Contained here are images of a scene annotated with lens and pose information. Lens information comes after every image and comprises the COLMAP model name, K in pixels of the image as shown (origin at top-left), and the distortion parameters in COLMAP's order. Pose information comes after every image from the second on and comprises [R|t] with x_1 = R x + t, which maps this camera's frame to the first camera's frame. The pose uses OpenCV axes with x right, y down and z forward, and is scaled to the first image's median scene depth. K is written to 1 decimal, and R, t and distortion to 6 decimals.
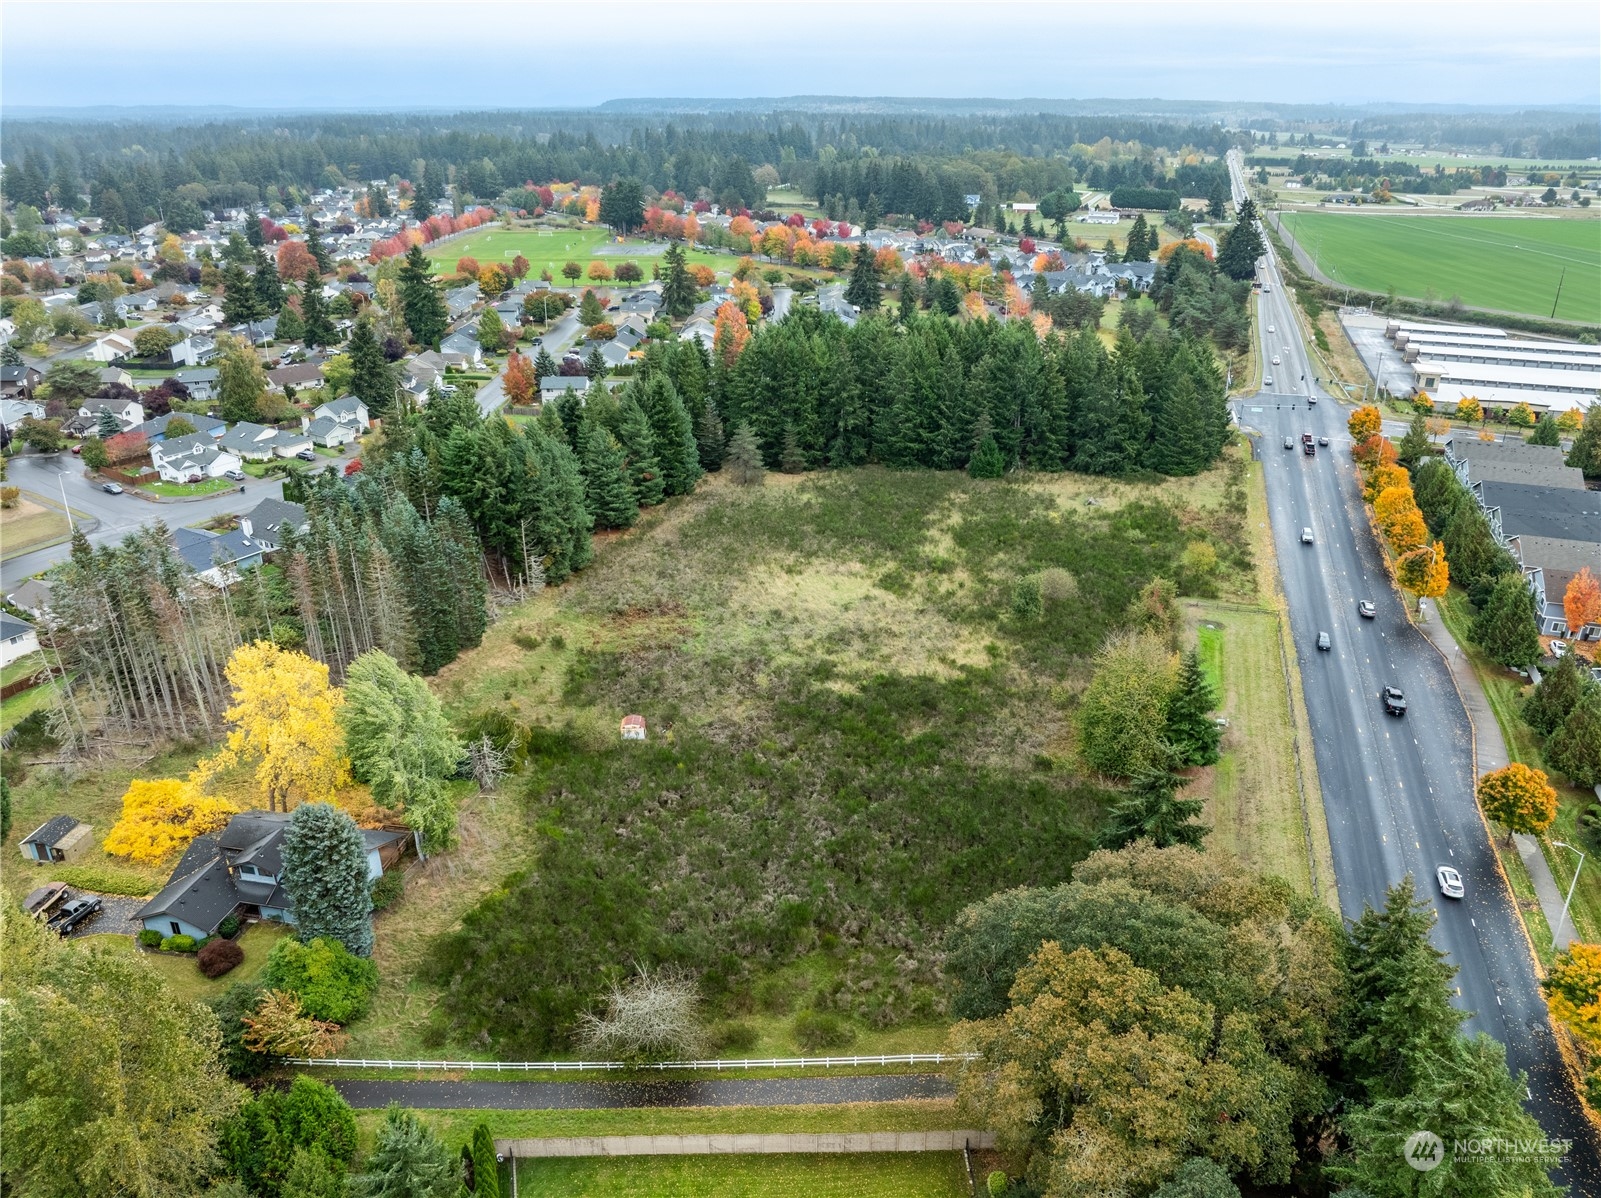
lens RADIAL K [[1126.1, 0, 807.5], [0, 1126.1, 596.4], [0, 0, 1]] dist [-0.037532, -0.004067]
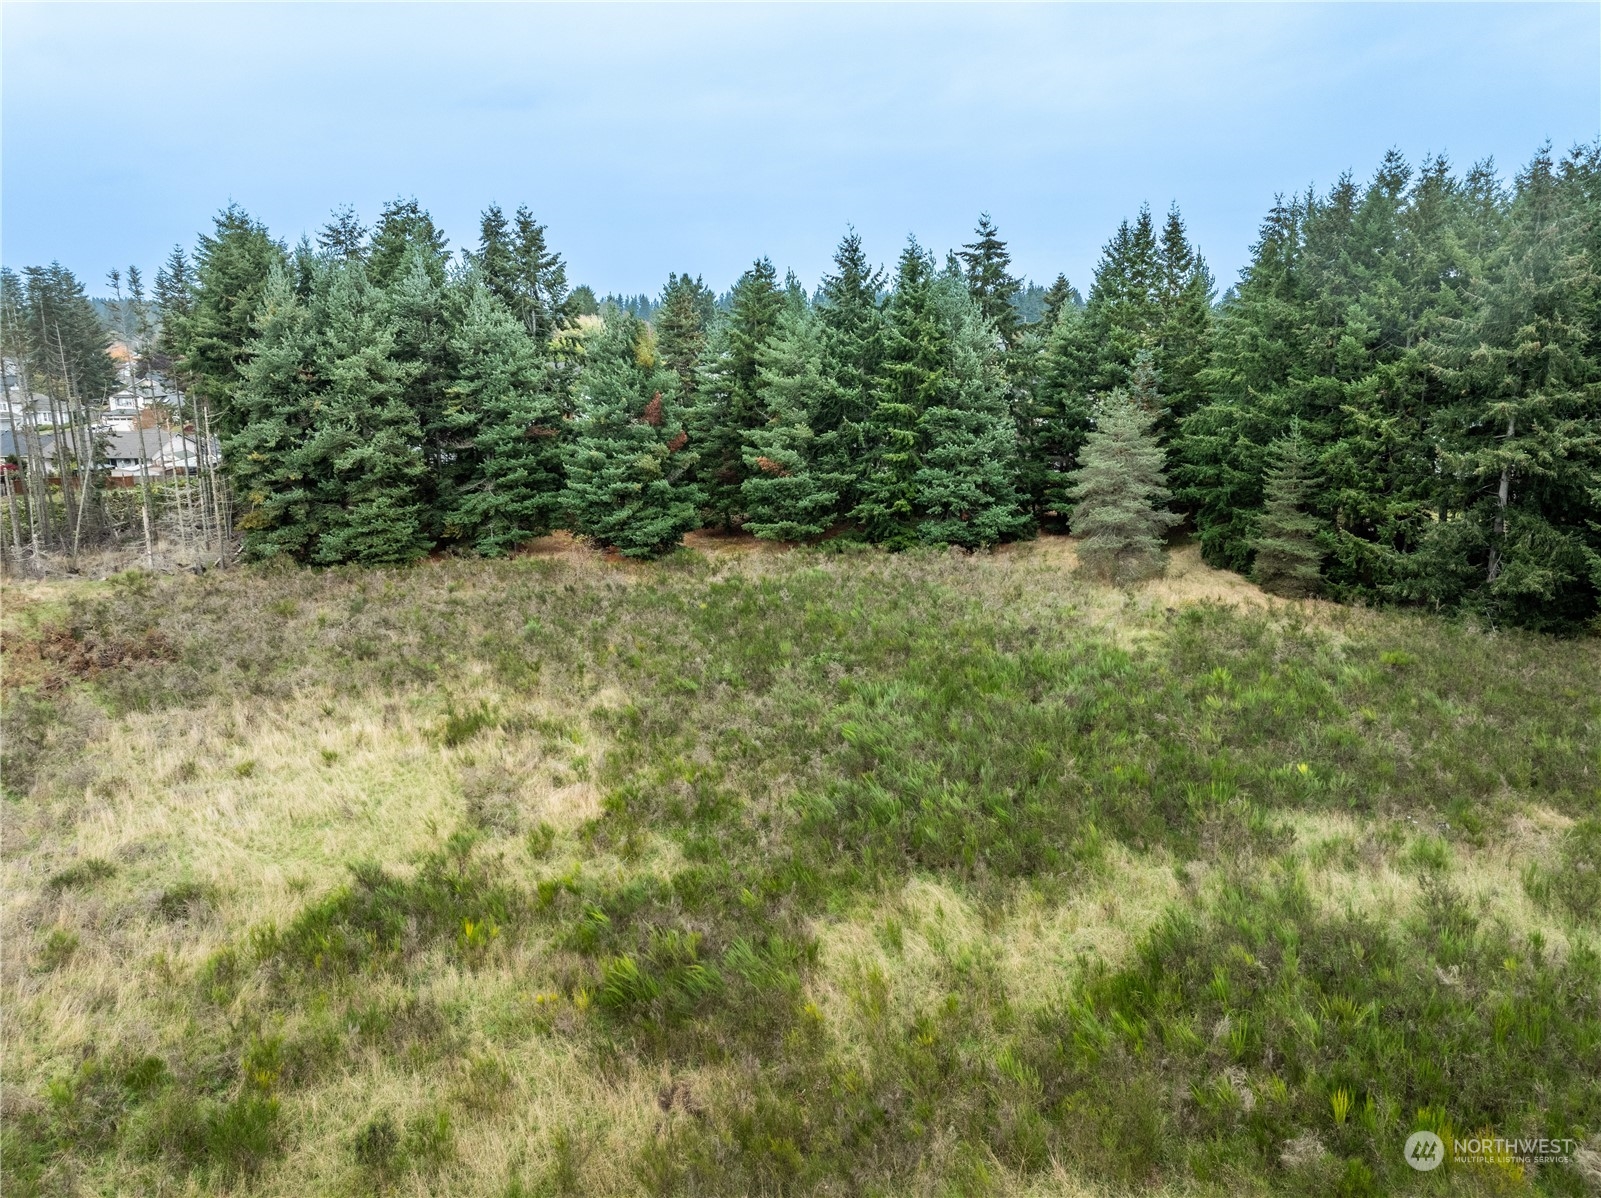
lens RADIAL K [[1118.4, 0, 809.5], [0, 1118.4, 604.6], [0, 0, 1]] dist [-0.045251, 0.014601]
pose [[0.456498, 0.215658, -0.863192, 0.209756], [-0.355570, 0.933556, 0.045194, -0.077602], [0.815585, 0.286295, 0.502848, 0.767737]]
